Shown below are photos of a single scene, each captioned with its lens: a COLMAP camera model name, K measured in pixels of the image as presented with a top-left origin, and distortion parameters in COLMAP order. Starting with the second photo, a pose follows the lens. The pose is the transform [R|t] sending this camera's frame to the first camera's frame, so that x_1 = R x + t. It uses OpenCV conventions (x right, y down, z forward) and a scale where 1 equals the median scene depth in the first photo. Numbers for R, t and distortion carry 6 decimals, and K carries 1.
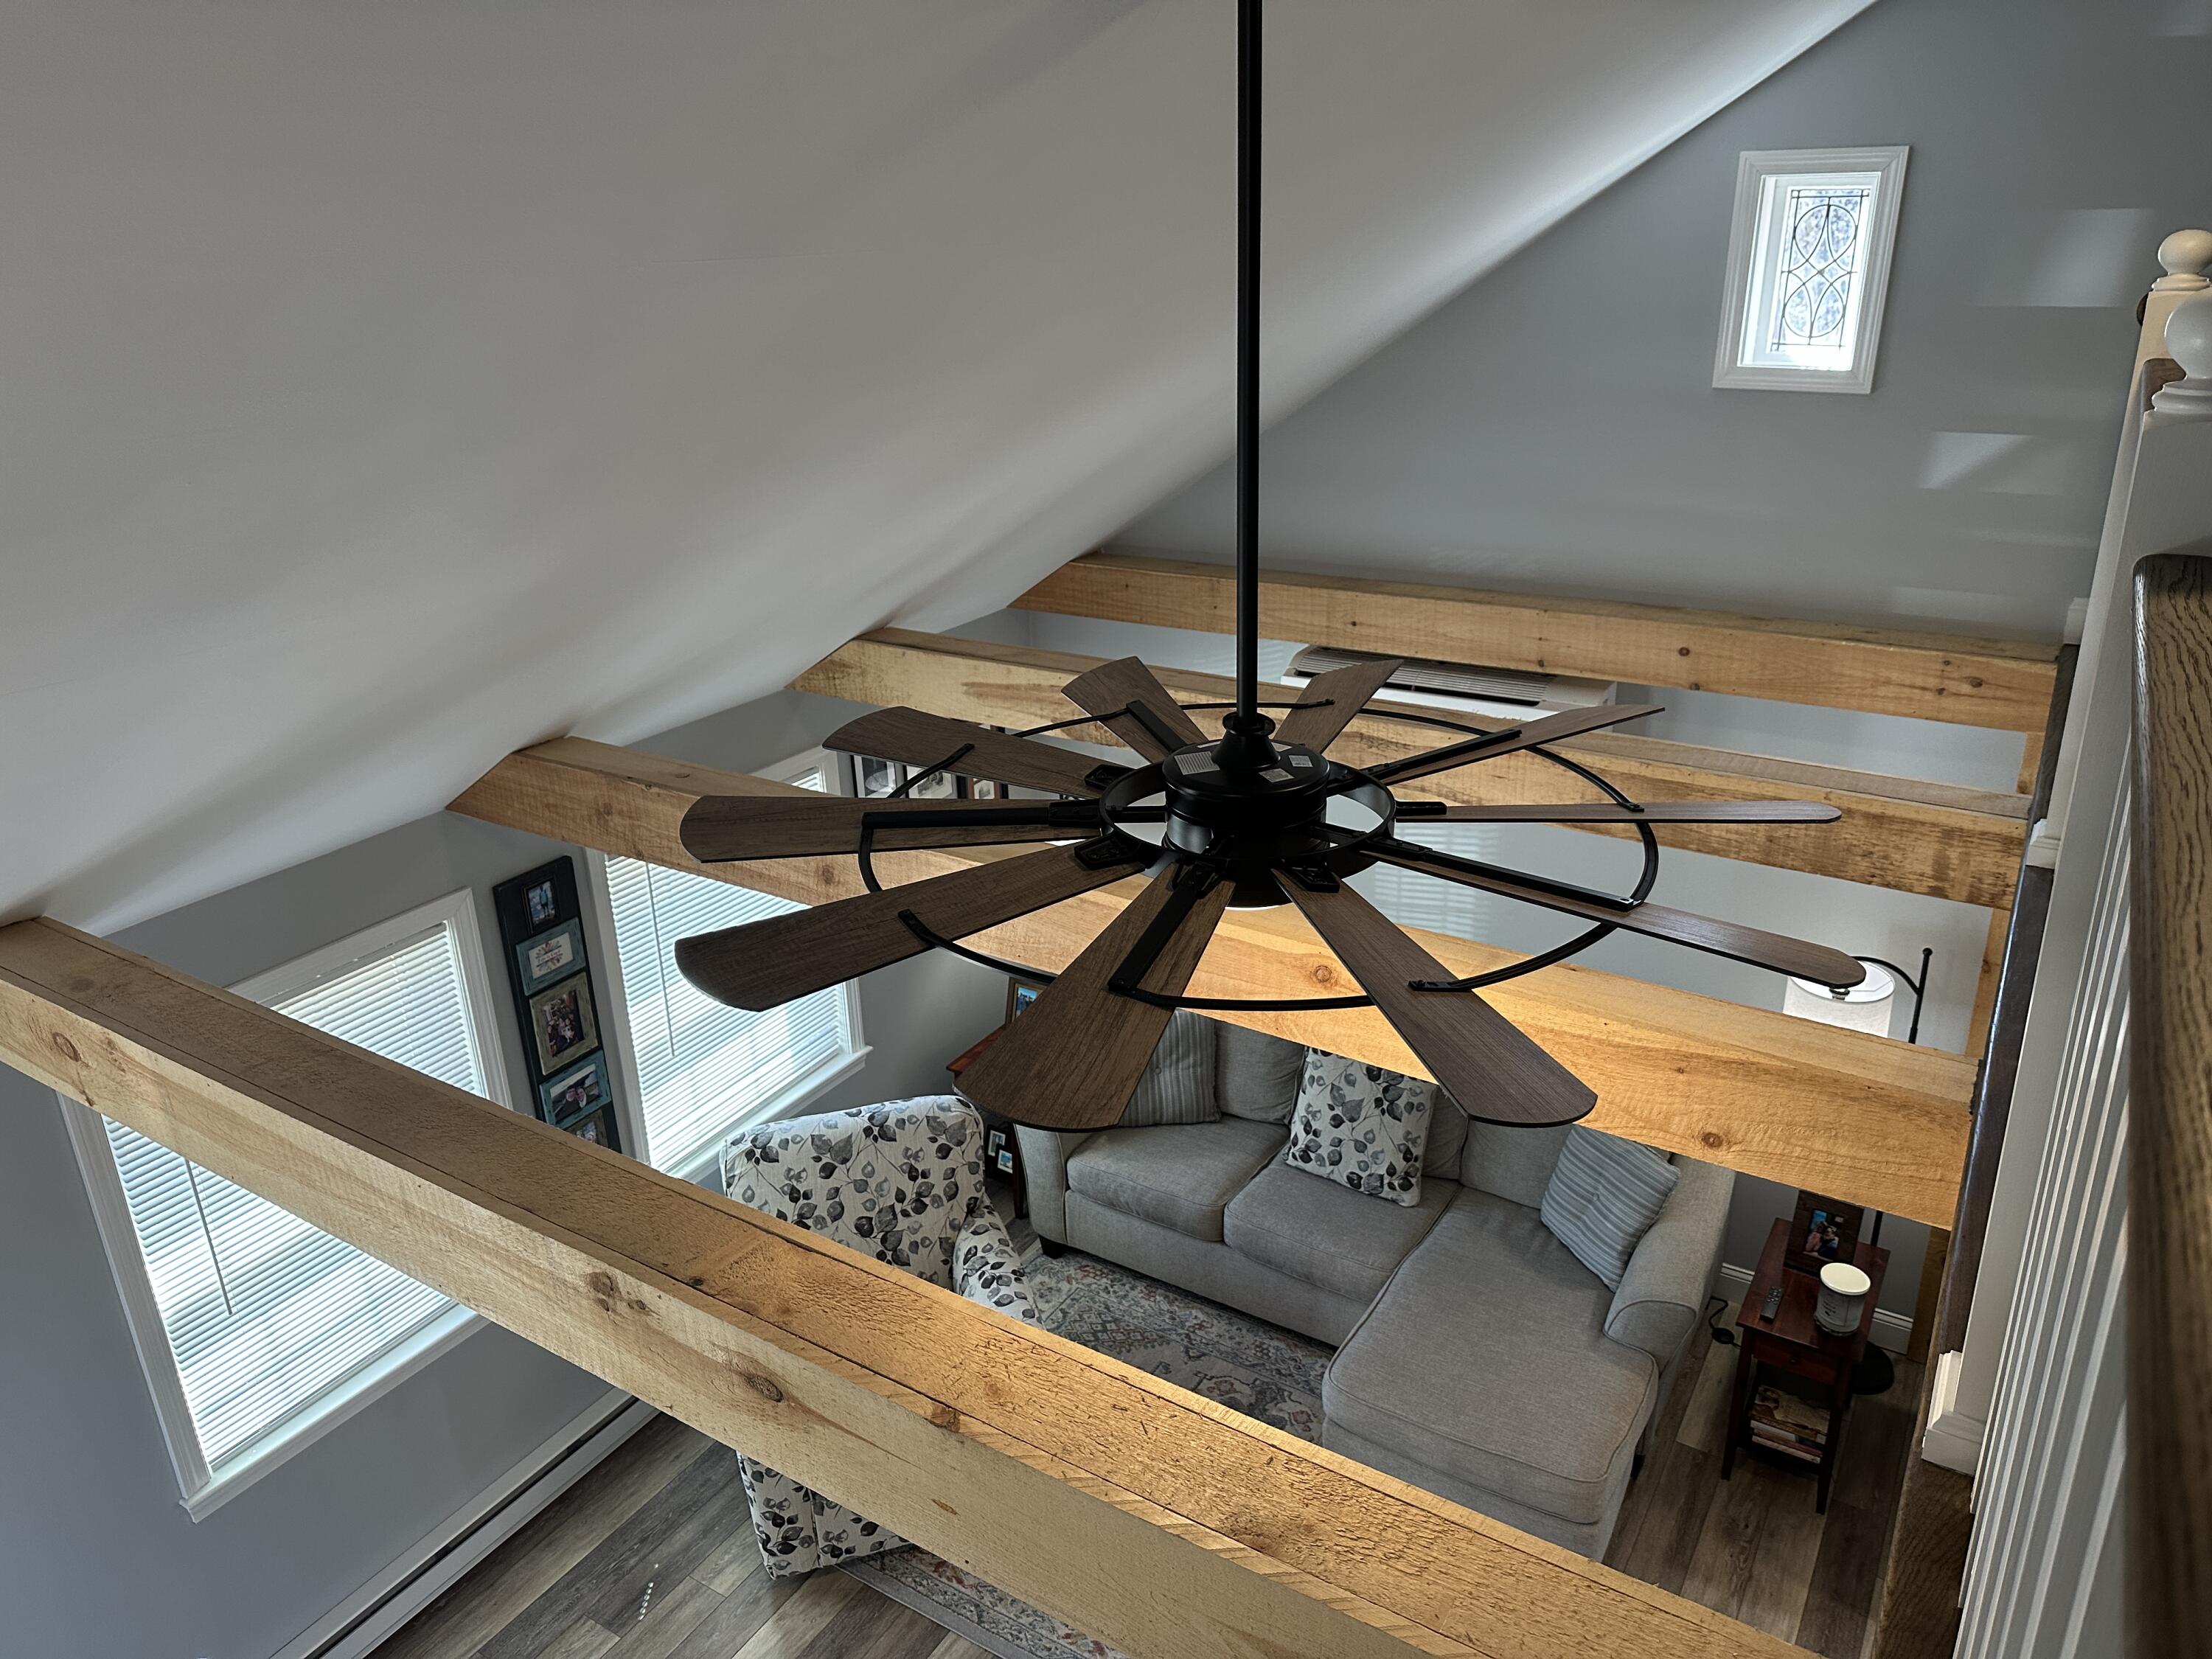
lens RADIAL K [[1551.6, 0, 1115.5], [0, 1551.6, 845.3], [0, 0, 1]] dist [0.021412, -0.028435]
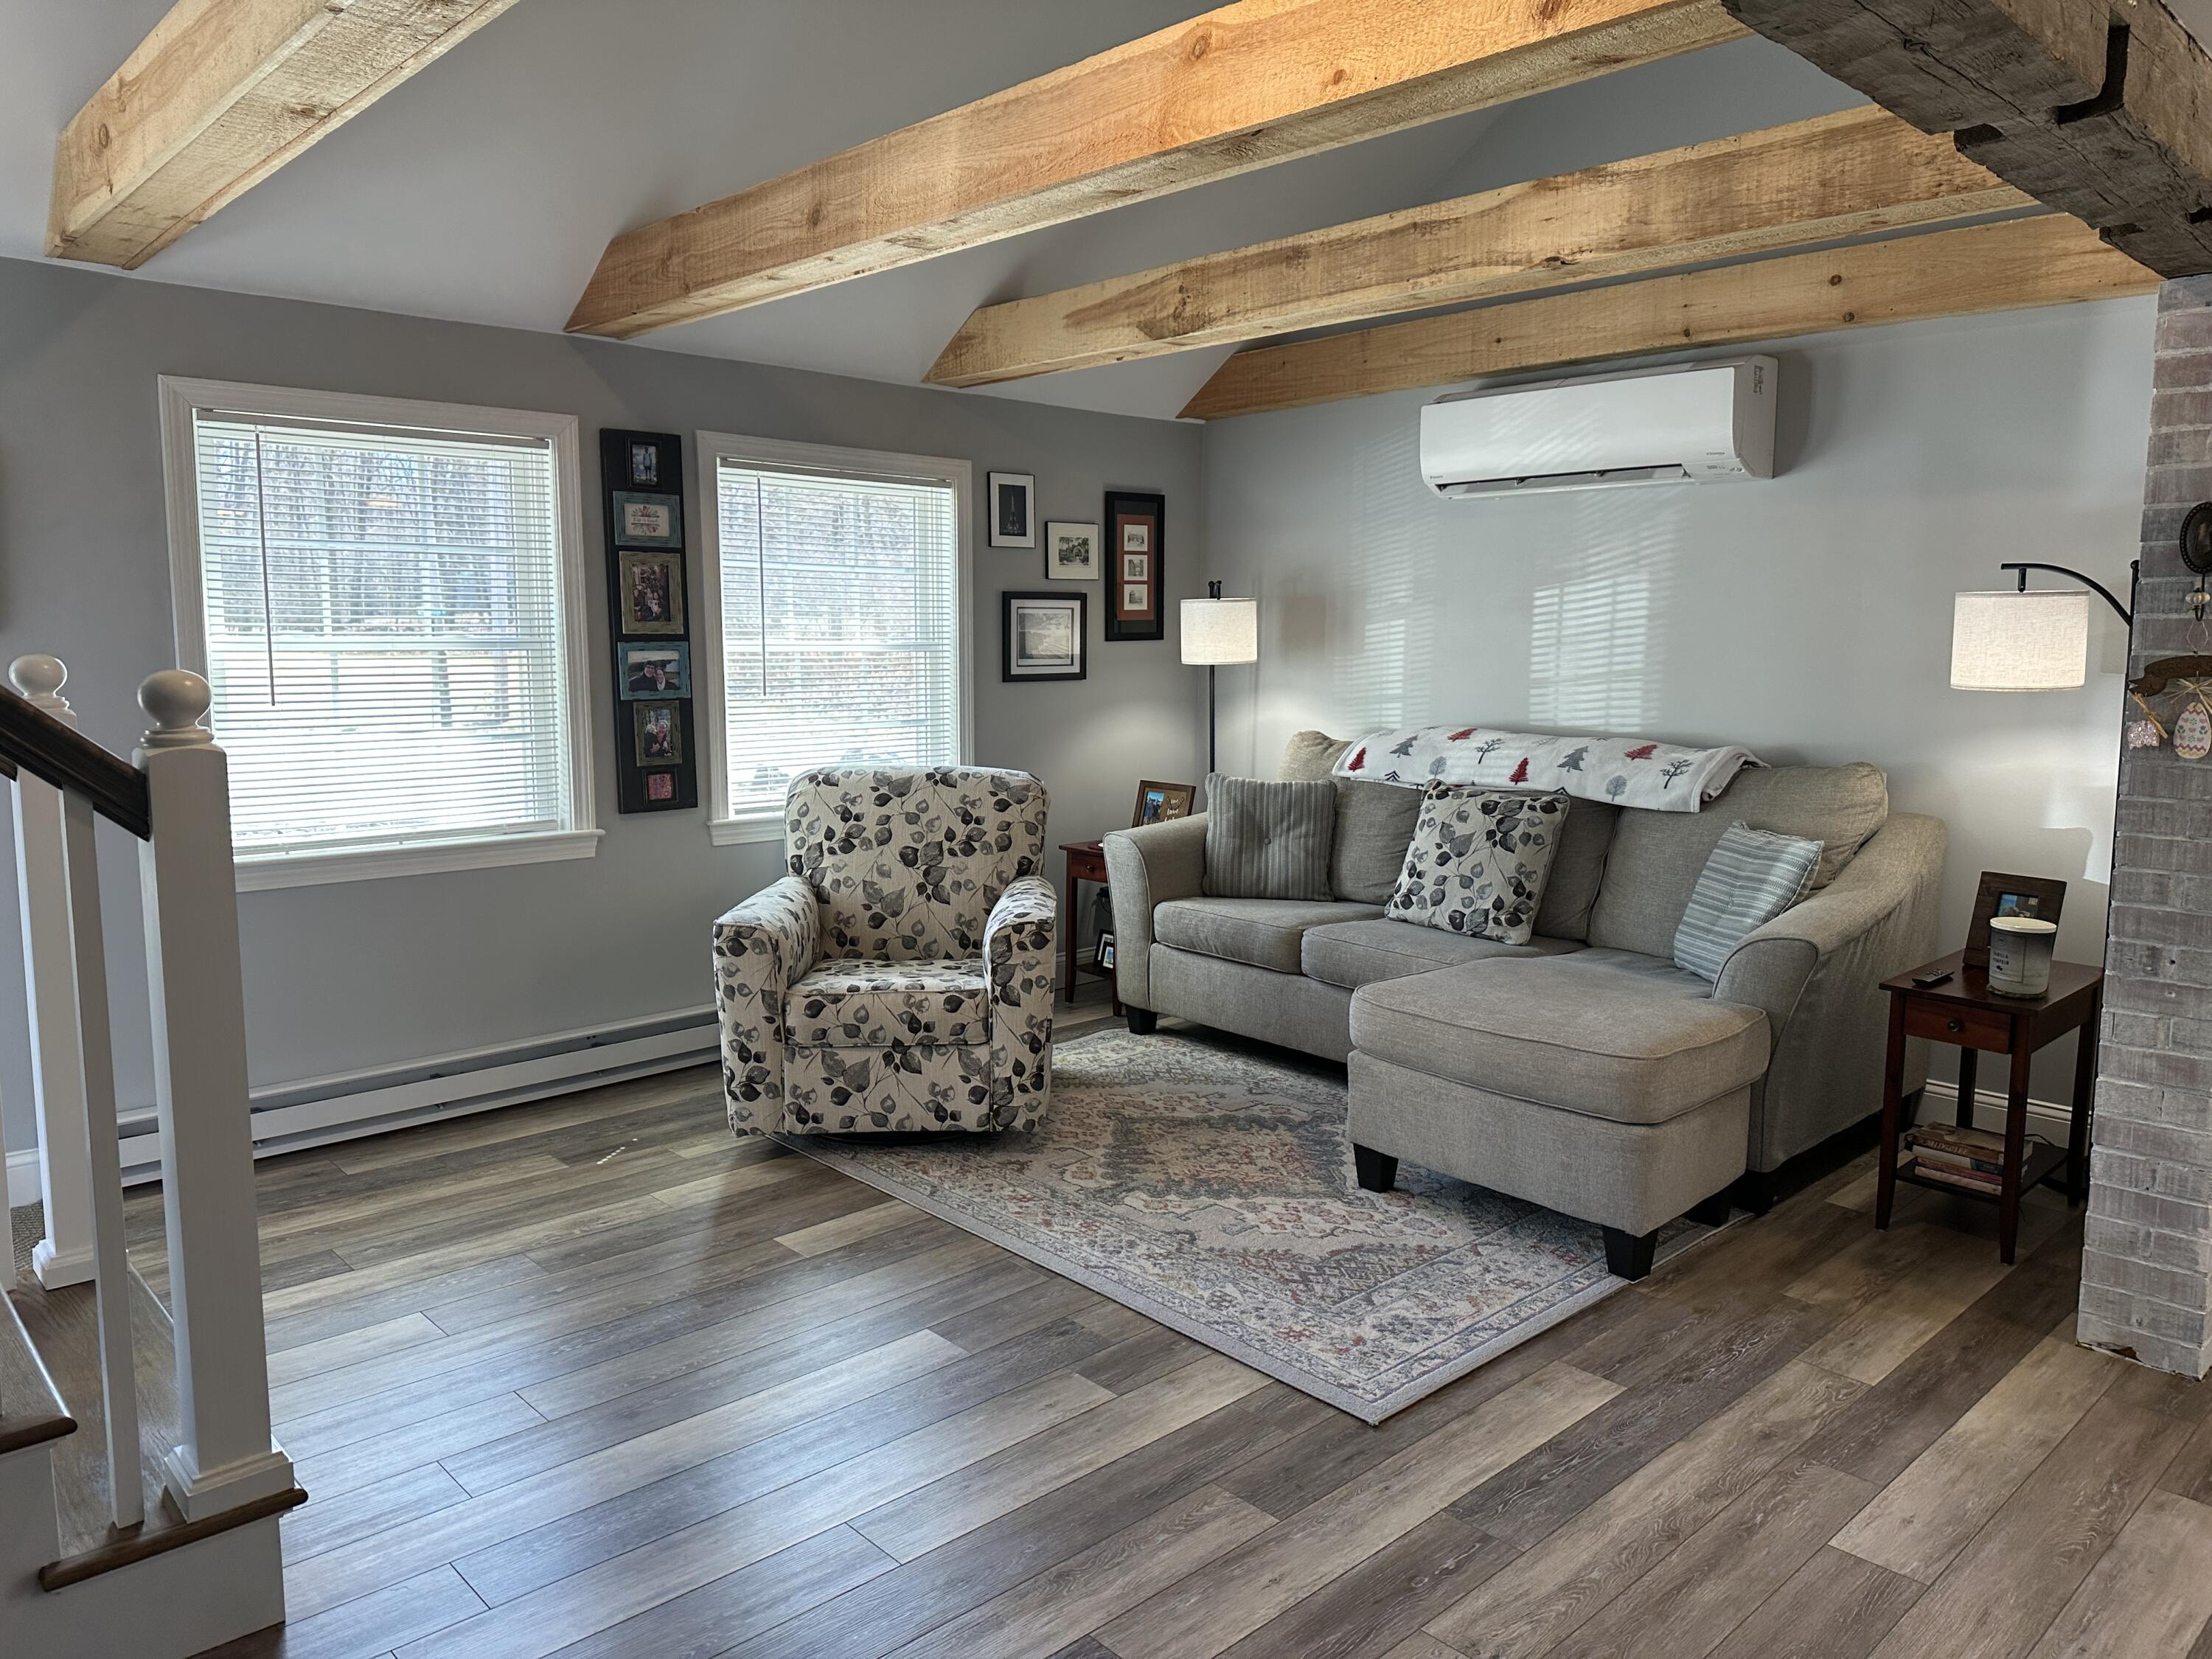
lens RADIAL K [[1551.6, 0, 1063.5], [0, 1551.6, 816.7], [0, 0, 1]] dist [0.021412, -0.028435]
pose [[0.961074, 0.062972, -0.269017, 0.187472], [-0.126133, 0.966294, -0.224422, 0.419289], [0.245818, 0.249619, 0.936624, 0.108461]]
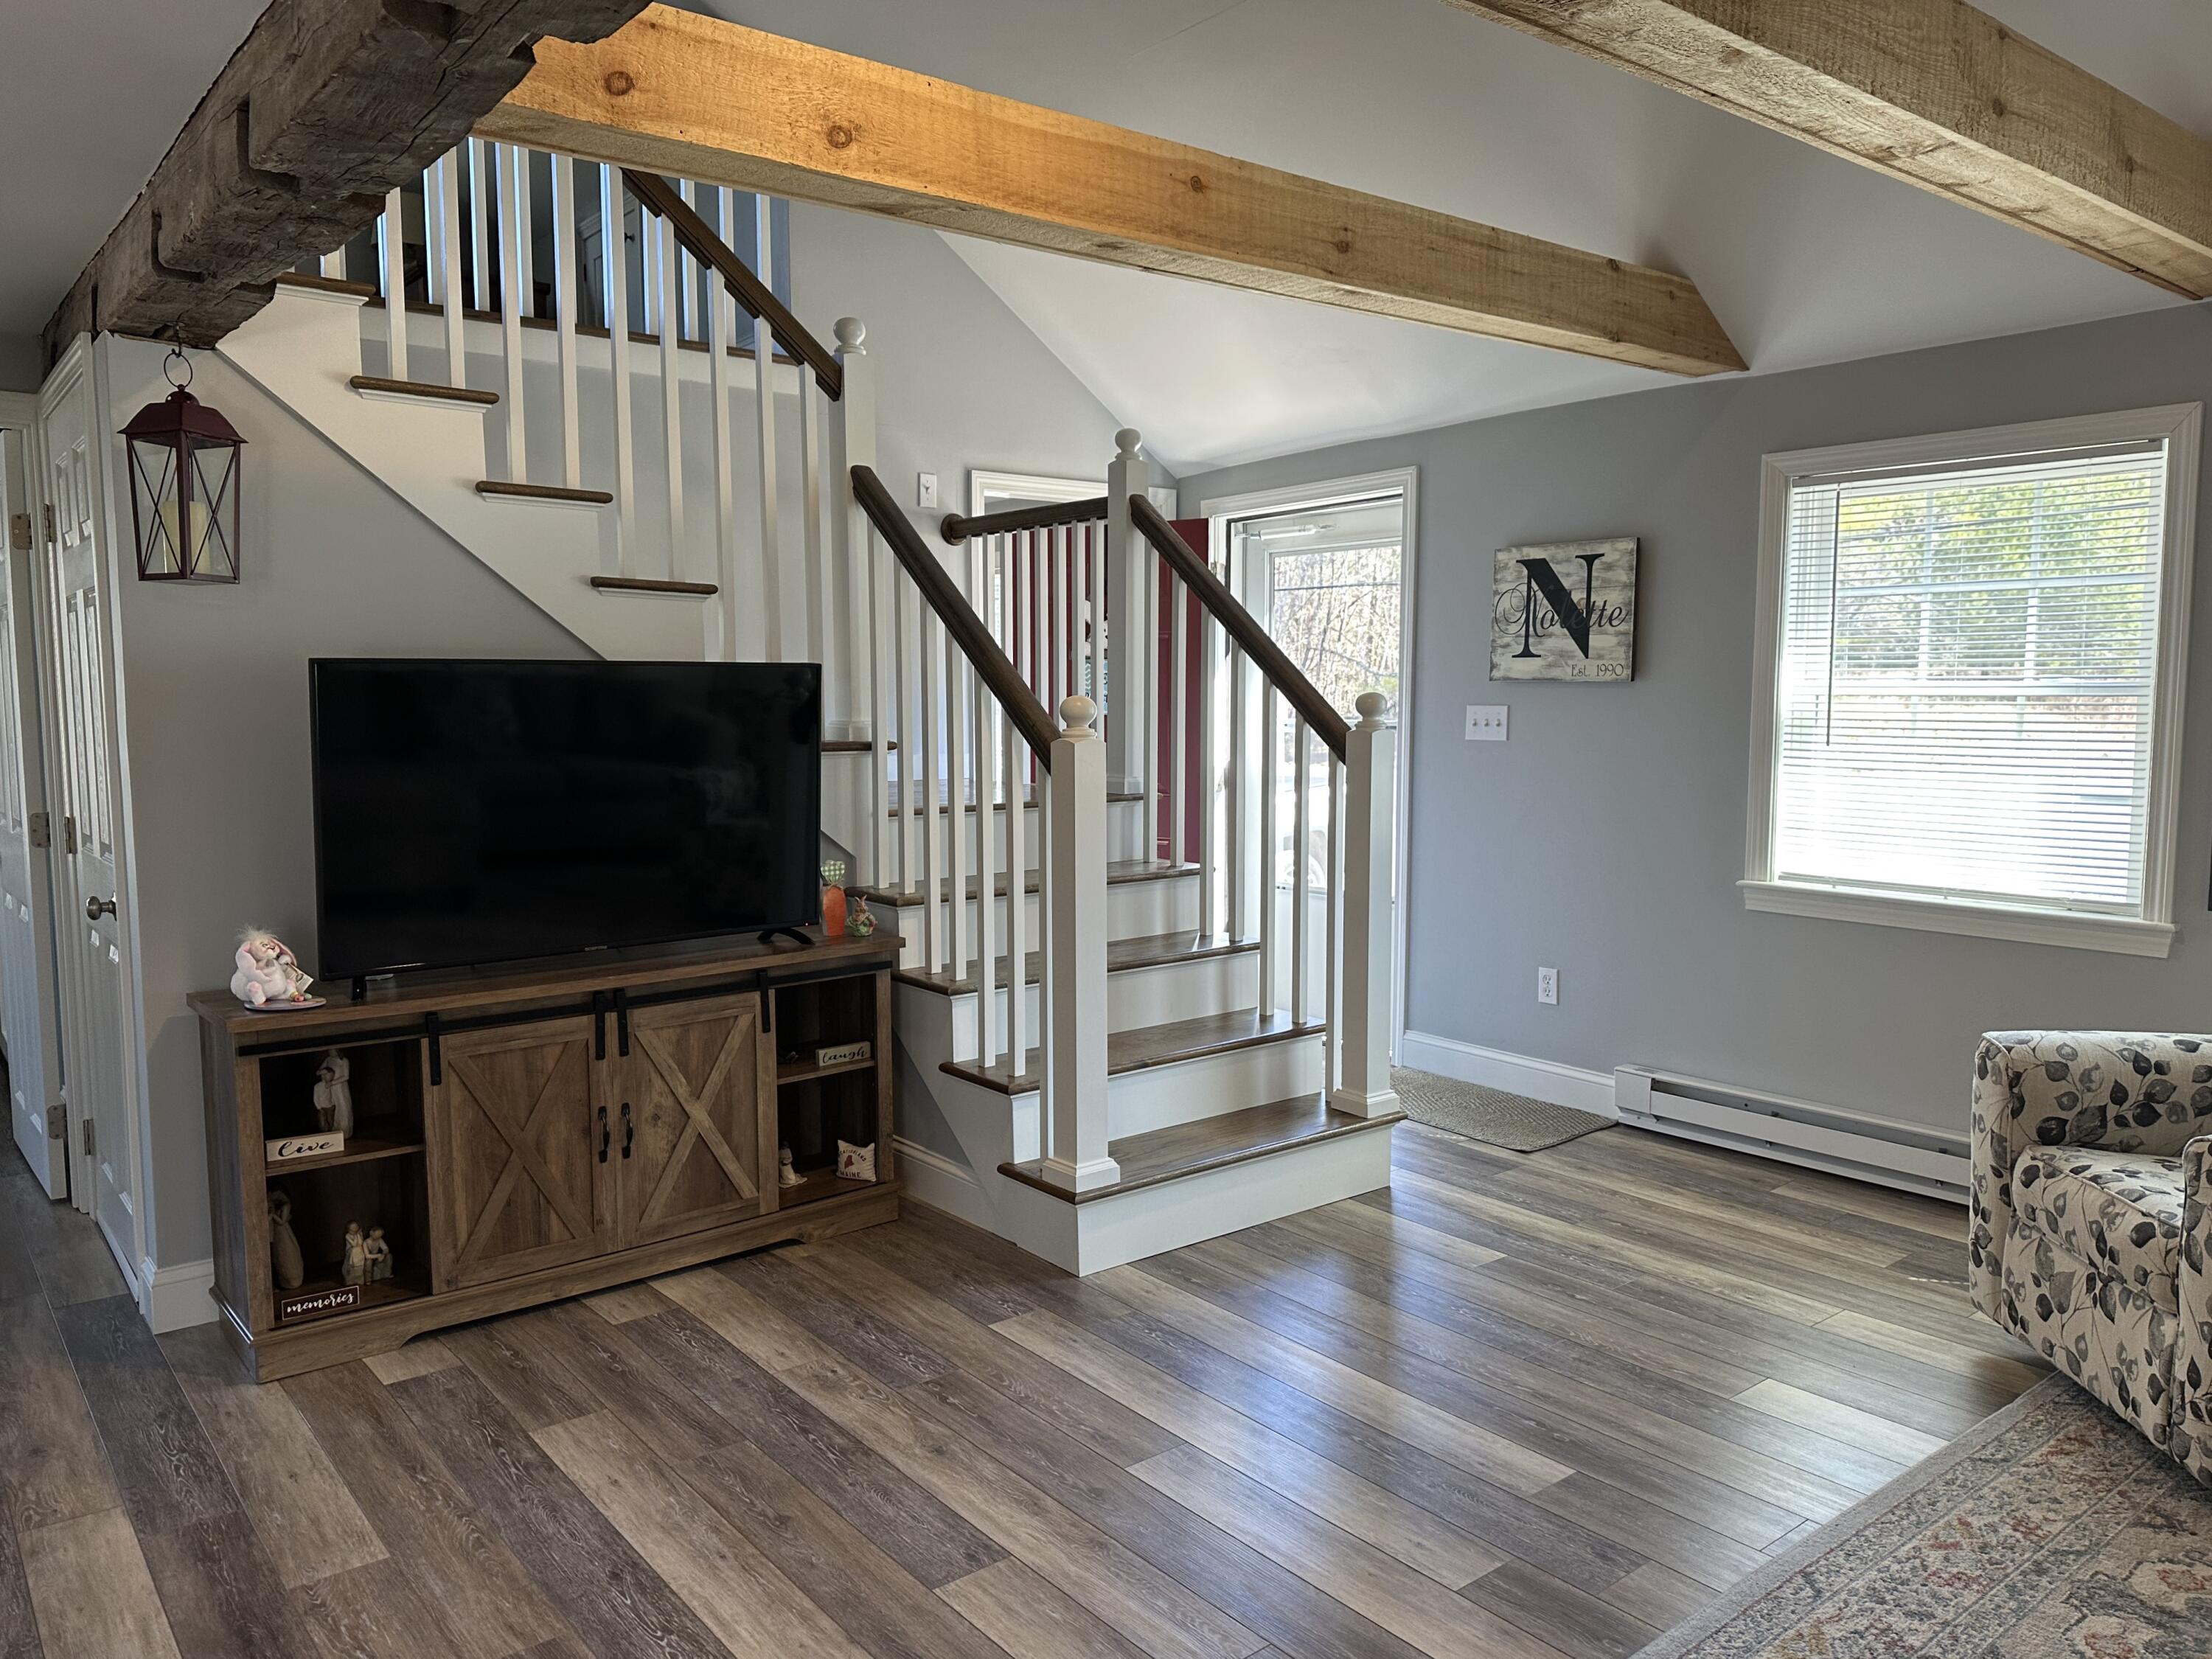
lens RADIAL K [[1551.6, 0, 1090.4], [0, 1551.6, 830.5], [0, 0, 1]] dist [0.021412, -0.028435]
pose [[-0.341182, 0.116482, -0.932752, 0.505909], [-0.326202, 0.915956, 0.233703, 0.216137], [0.881582, 0.384000, -0.274511, 0.626522]]
